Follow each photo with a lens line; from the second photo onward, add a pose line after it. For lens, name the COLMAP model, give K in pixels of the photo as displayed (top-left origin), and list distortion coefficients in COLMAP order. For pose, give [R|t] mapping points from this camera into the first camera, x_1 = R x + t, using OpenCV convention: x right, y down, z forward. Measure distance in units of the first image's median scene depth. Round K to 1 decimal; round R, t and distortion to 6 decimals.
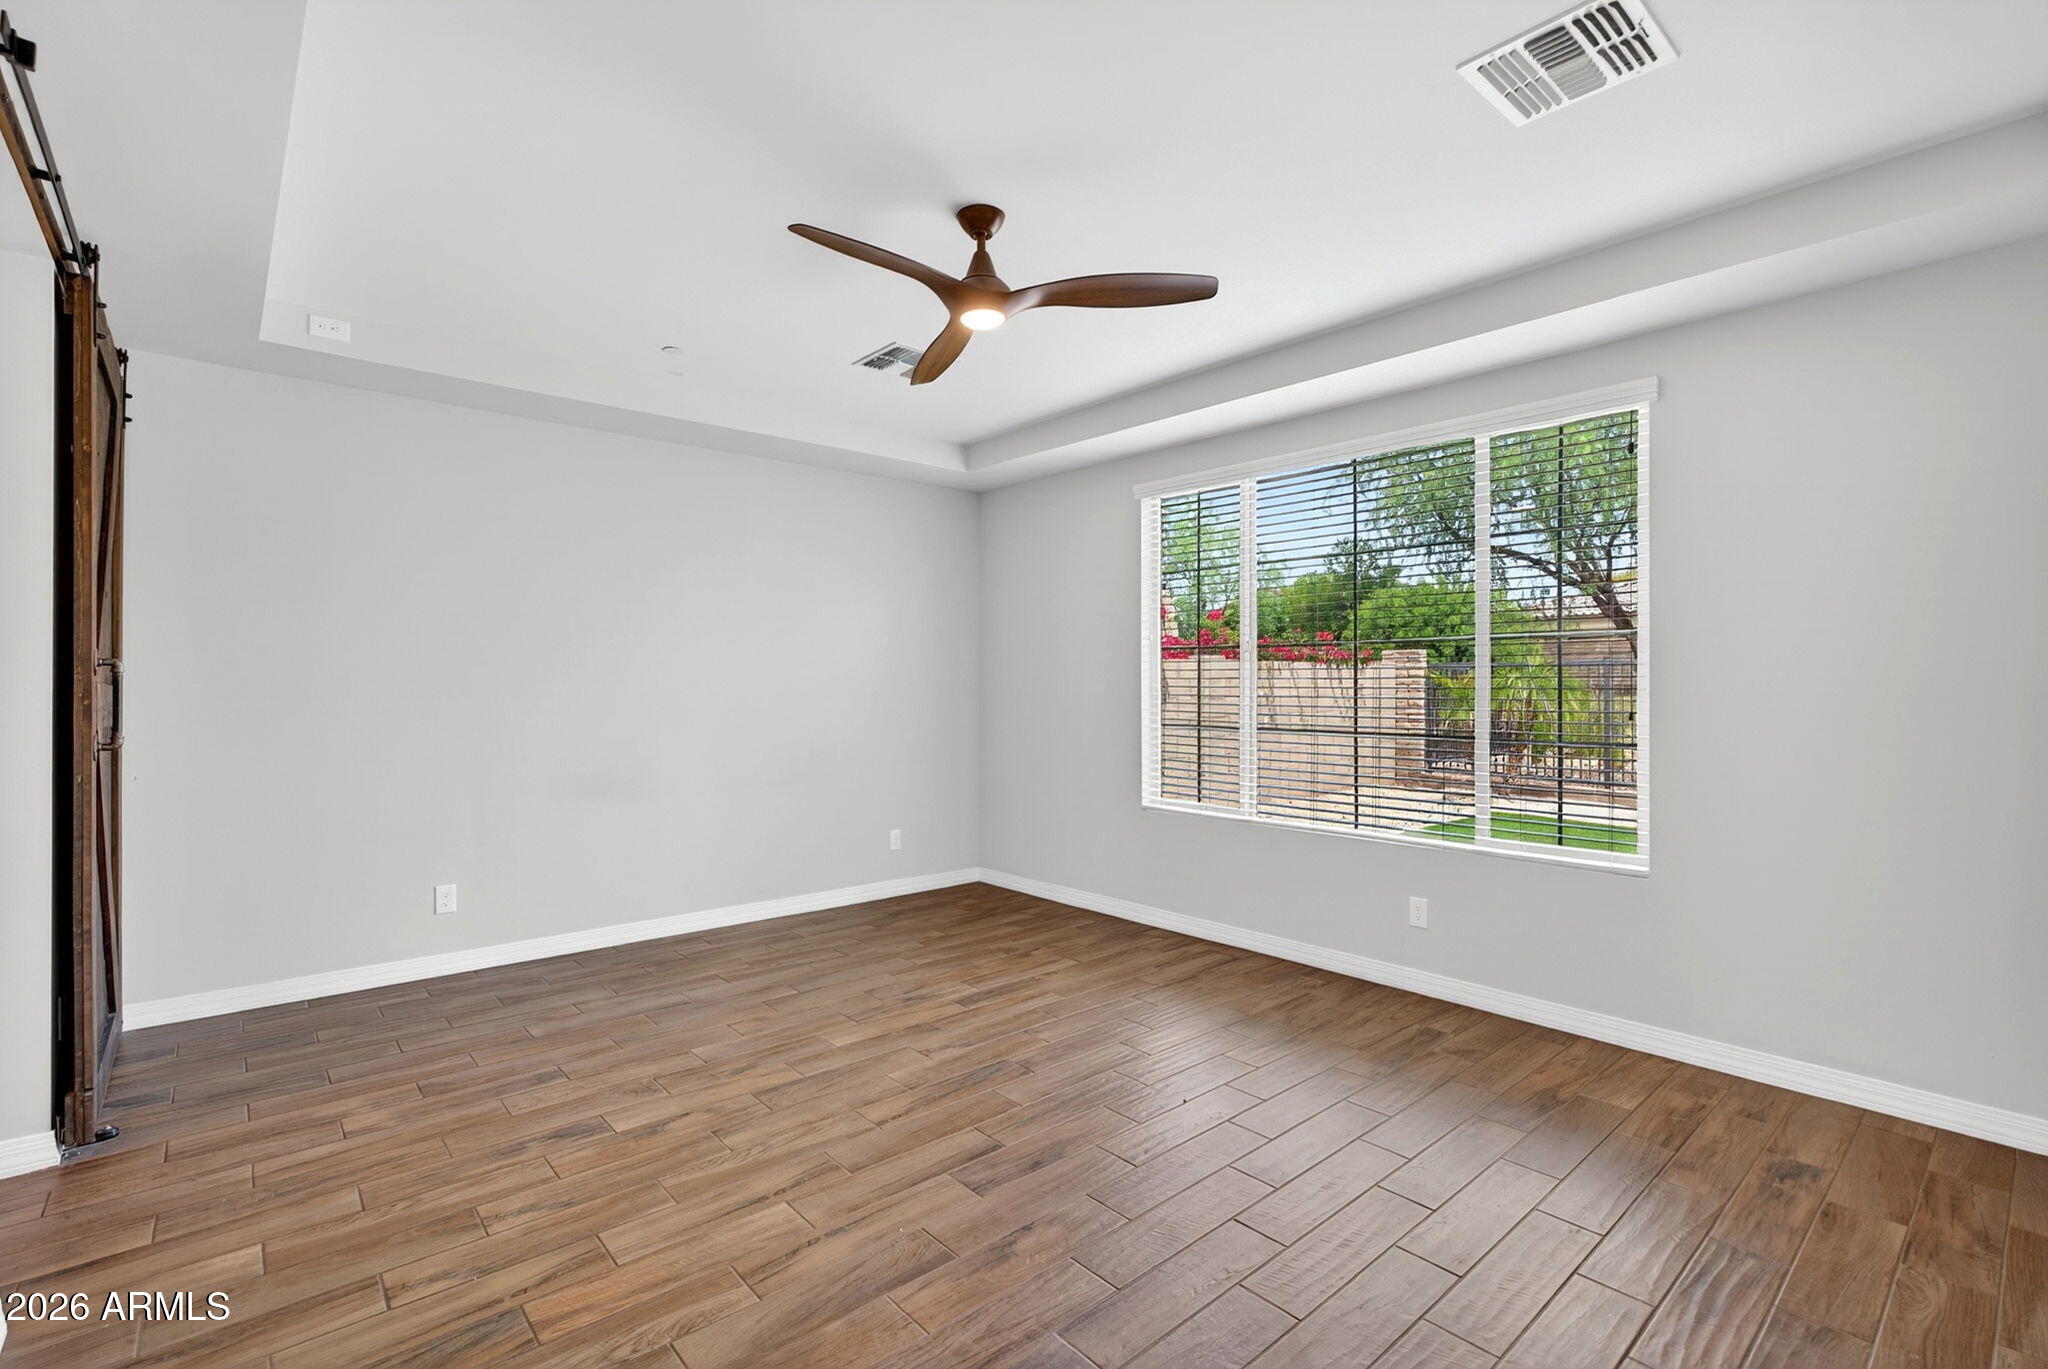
lens RADIAL K [[967.0, 0, 1021.8], [0, 967.0, 672.5], [0, 0, 1]] dist [-0.011432, 0.006792]
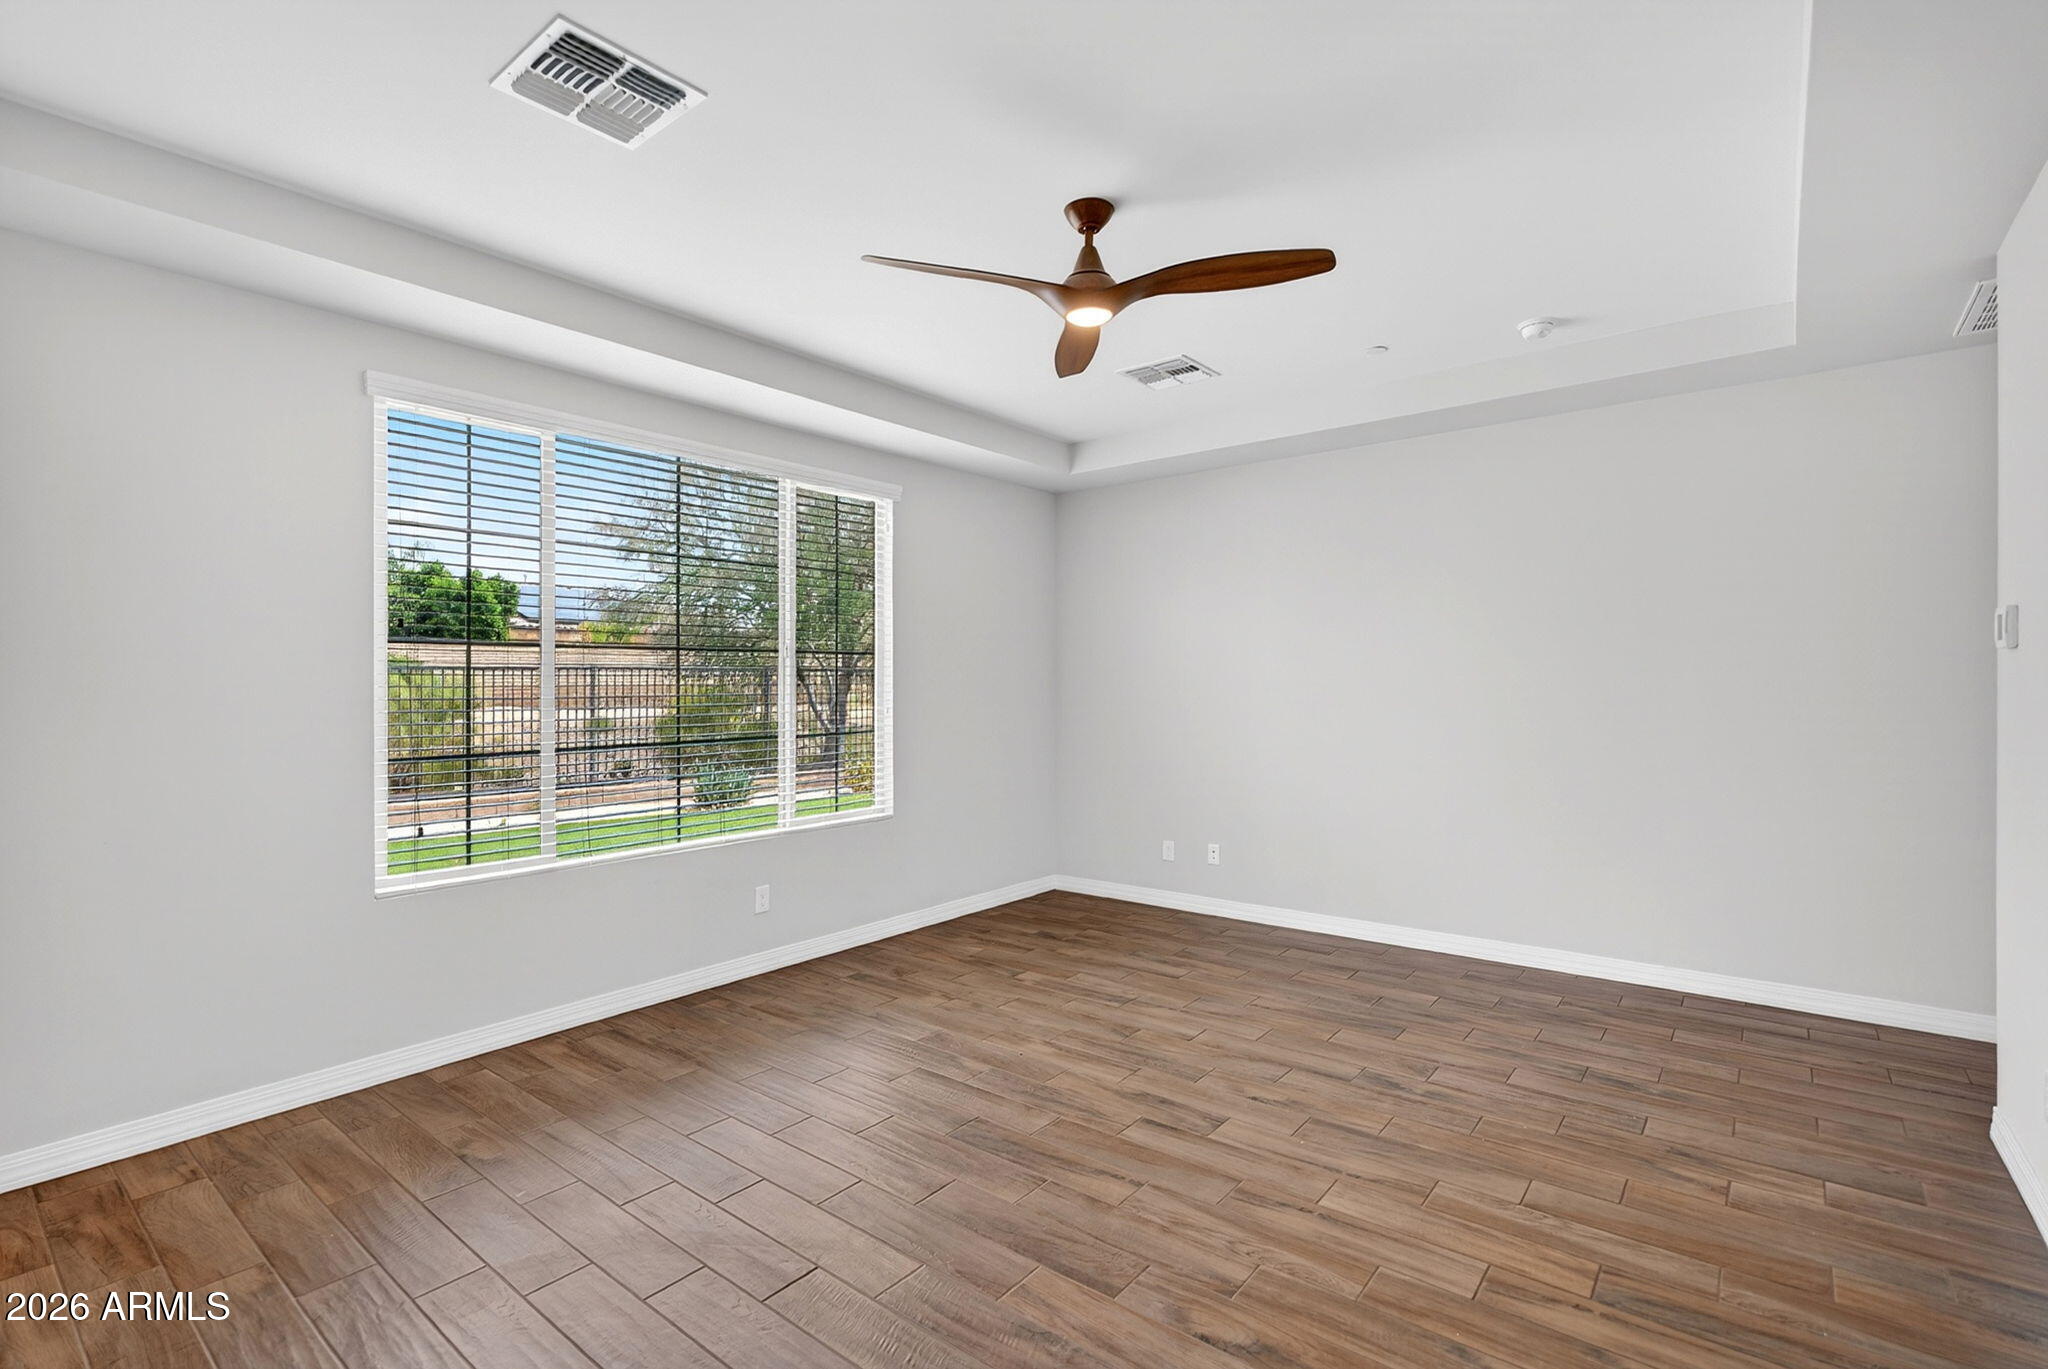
lens RADIAL K [[956.5, 0, 1032.7], [0, 956.5, 684.1], [0, 0, 1]] dist [-0.001426, 0.000044]
pose [[-0.216246, 0.004331, 0.976329, -0.951606], [-0.007874, 0.999950, -0.006179, 0.011046], [-0.976307, -0.009024, -0.216201, 1.239021]]
